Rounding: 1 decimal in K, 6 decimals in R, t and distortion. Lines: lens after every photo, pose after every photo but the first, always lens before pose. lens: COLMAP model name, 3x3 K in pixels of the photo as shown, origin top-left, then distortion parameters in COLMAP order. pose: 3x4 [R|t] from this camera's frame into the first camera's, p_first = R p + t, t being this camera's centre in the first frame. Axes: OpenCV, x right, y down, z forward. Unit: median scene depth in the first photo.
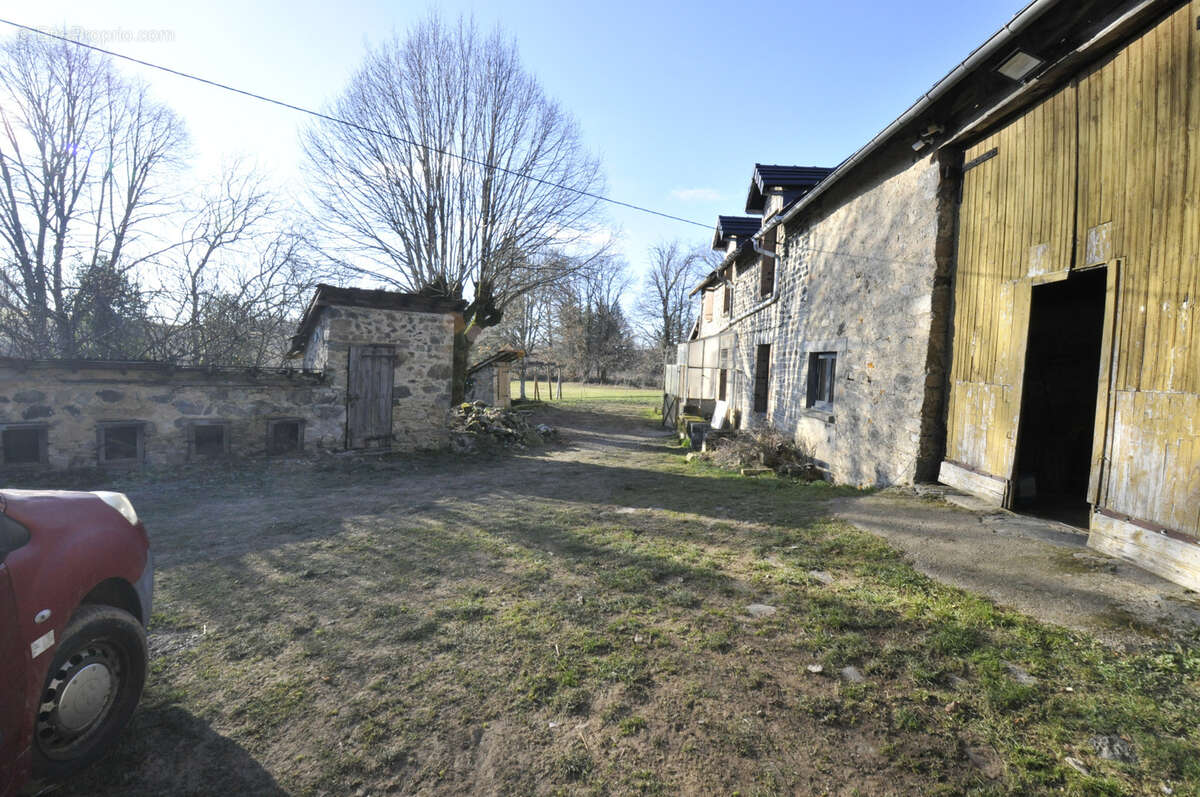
lens RADIAL K [[523.8, 0, 601.4], [0, 523.8, 383.4], [0, 0, 1]] dist [0.012243, -0.017262]
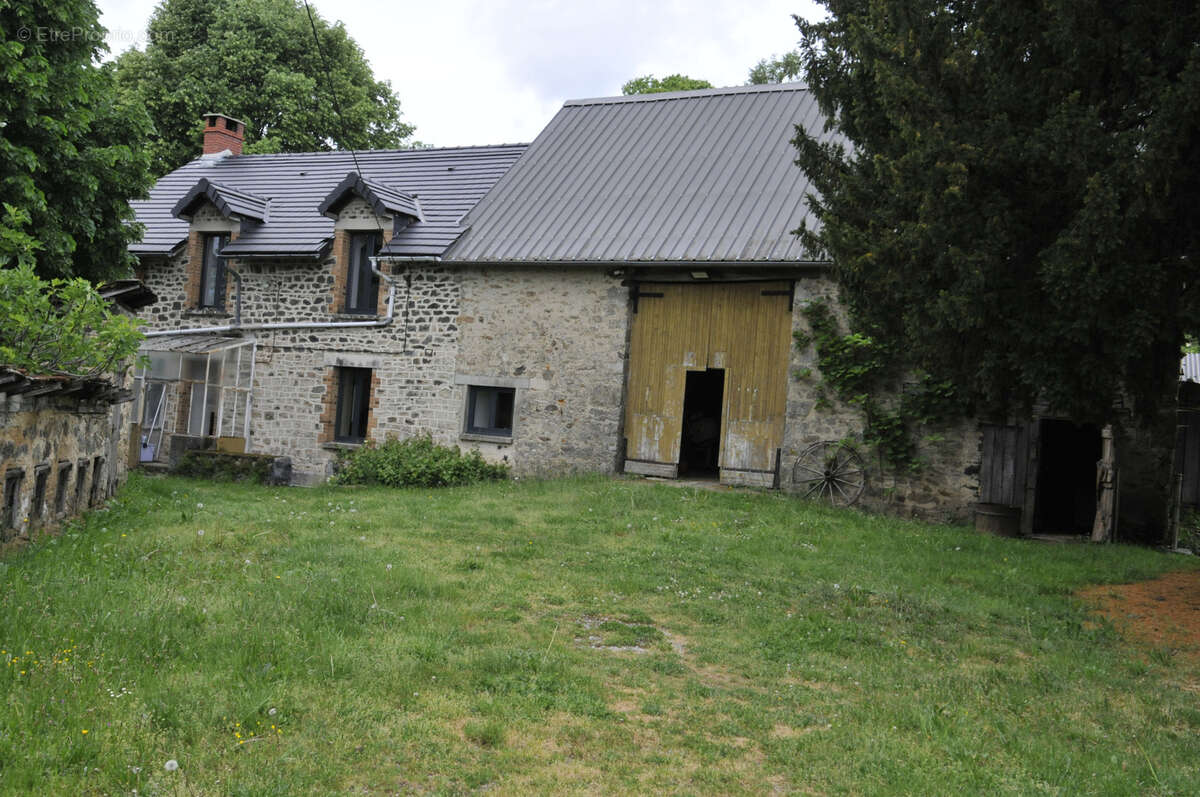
lens RADIAL K [[1153.6, 0, 600.0], [0, 1153.6, 398.5], [0, 0, 1]] dist [0.064443, -0.064571]
pose [[0.423038, 0.015588, 0.905978, -1.529351], [-0.017122, 0.999811, -0.009207, -0.010994], [-0.905950, -0.011617, 0.423225, -0.282567]]
